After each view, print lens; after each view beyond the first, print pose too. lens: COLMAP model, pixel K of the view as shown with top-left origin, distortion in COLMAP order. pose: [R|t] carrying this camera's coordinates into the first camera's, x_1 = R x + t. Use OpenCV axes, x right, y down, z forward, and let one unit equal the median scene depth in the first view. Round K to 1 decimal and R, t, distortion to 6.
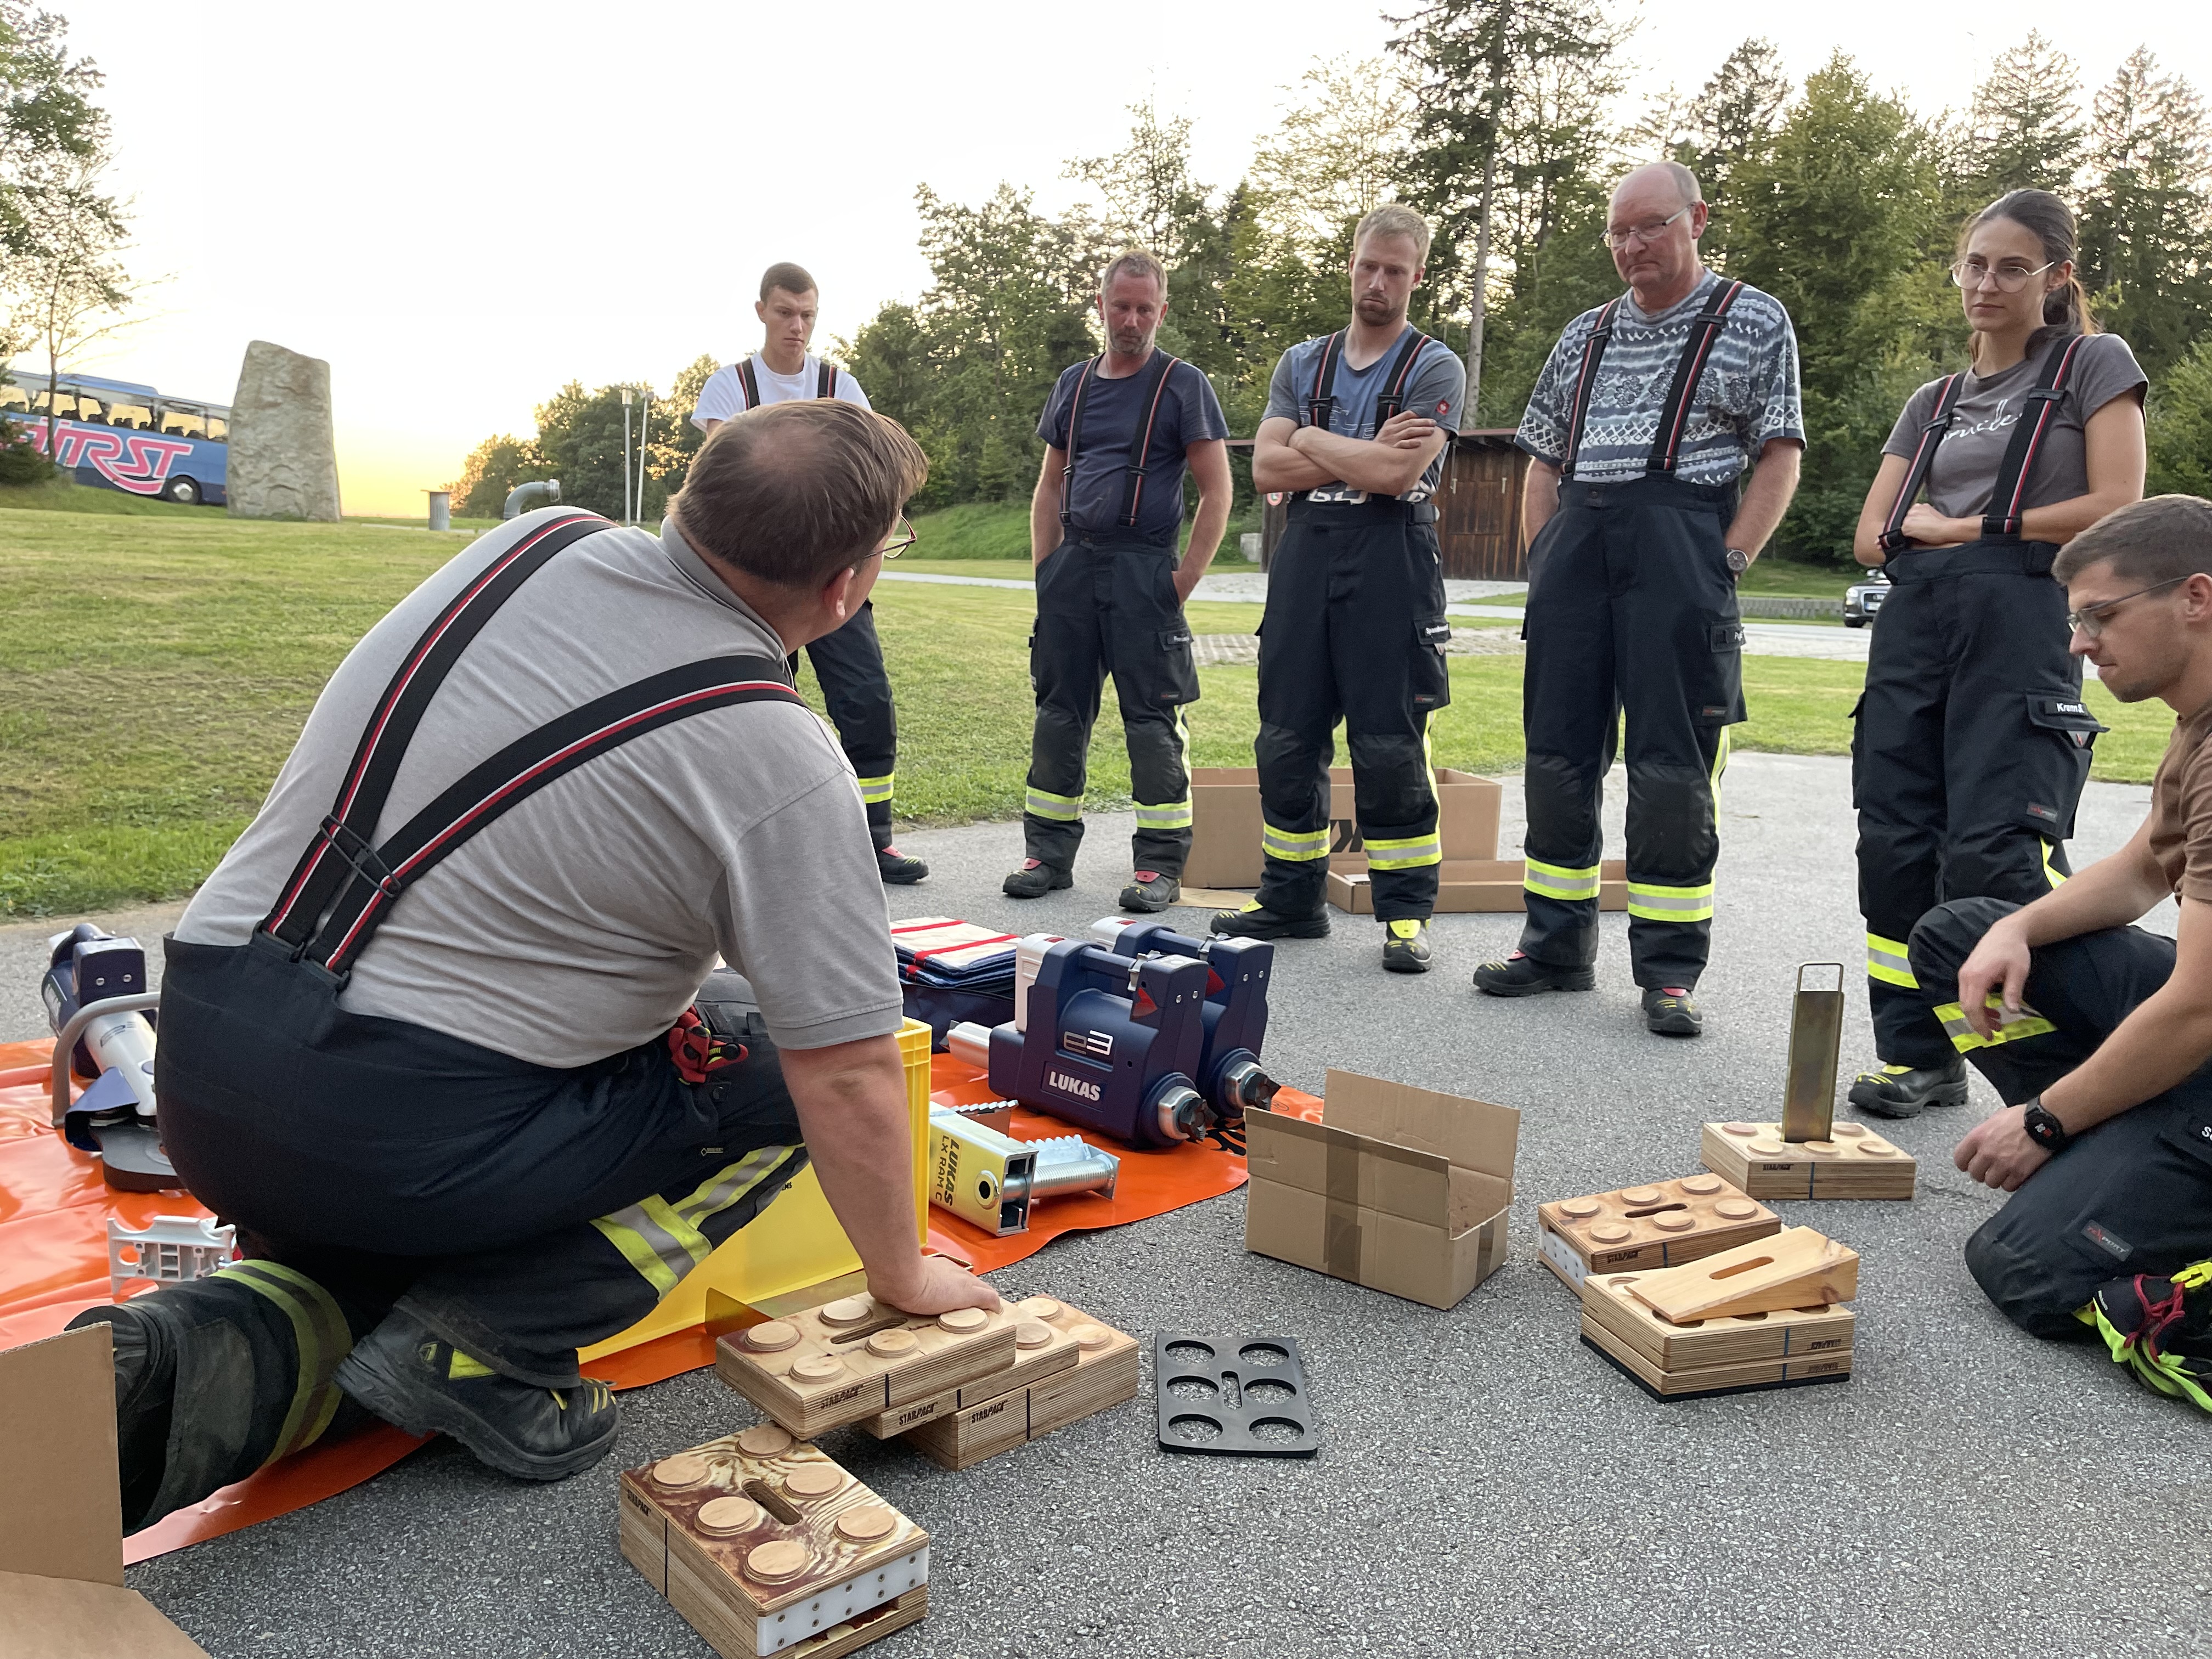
lens RADIAL K [[1675.8, 0, 1090.8], [0, 1675.8, 836.4], [0, 0, 1]] dist [0.046328, 0.043811]
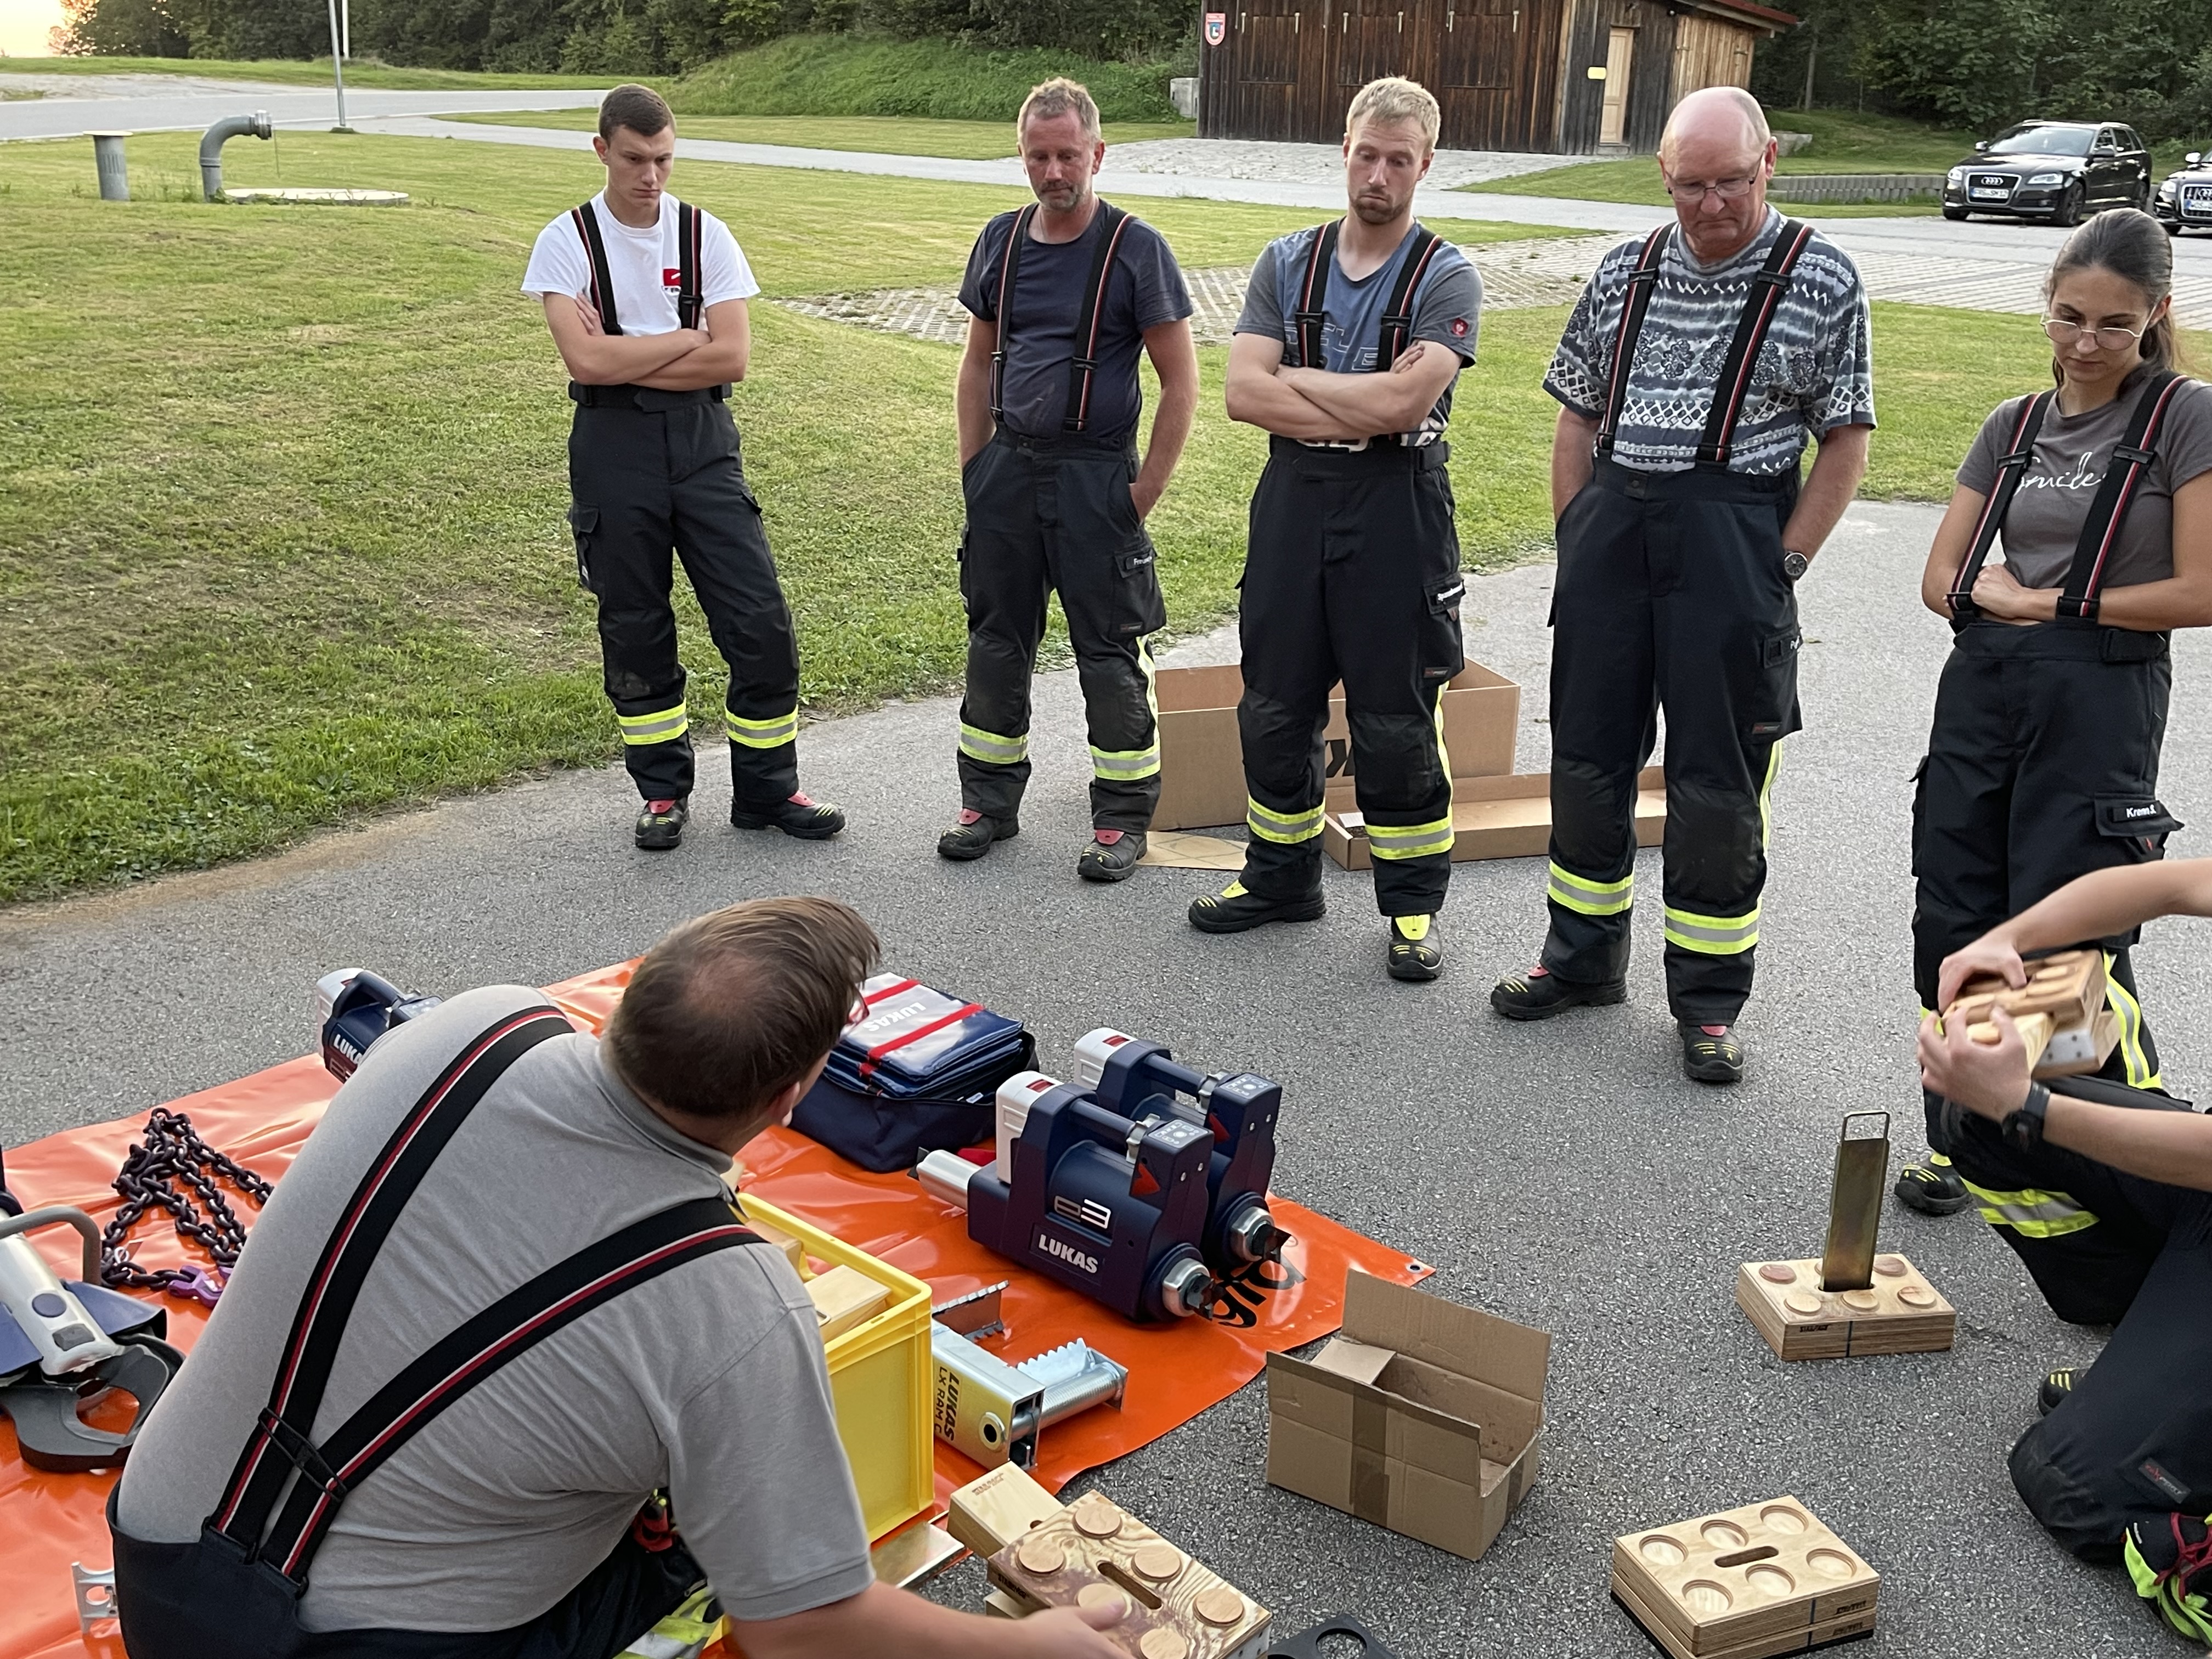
lens RADIAL K [[2150.5, 0, 1103.7], [0, 2150.5, 830.7], [0, 0, 1]] dist [0.056882, 0.000000]
pose [[0.997898, -0.038092, 0.052435, -0.034198], [0.028080, 0.983283, 0.179907, -0.229142], [-0.058411, -0.178056, 0.982285, -0.091236]]
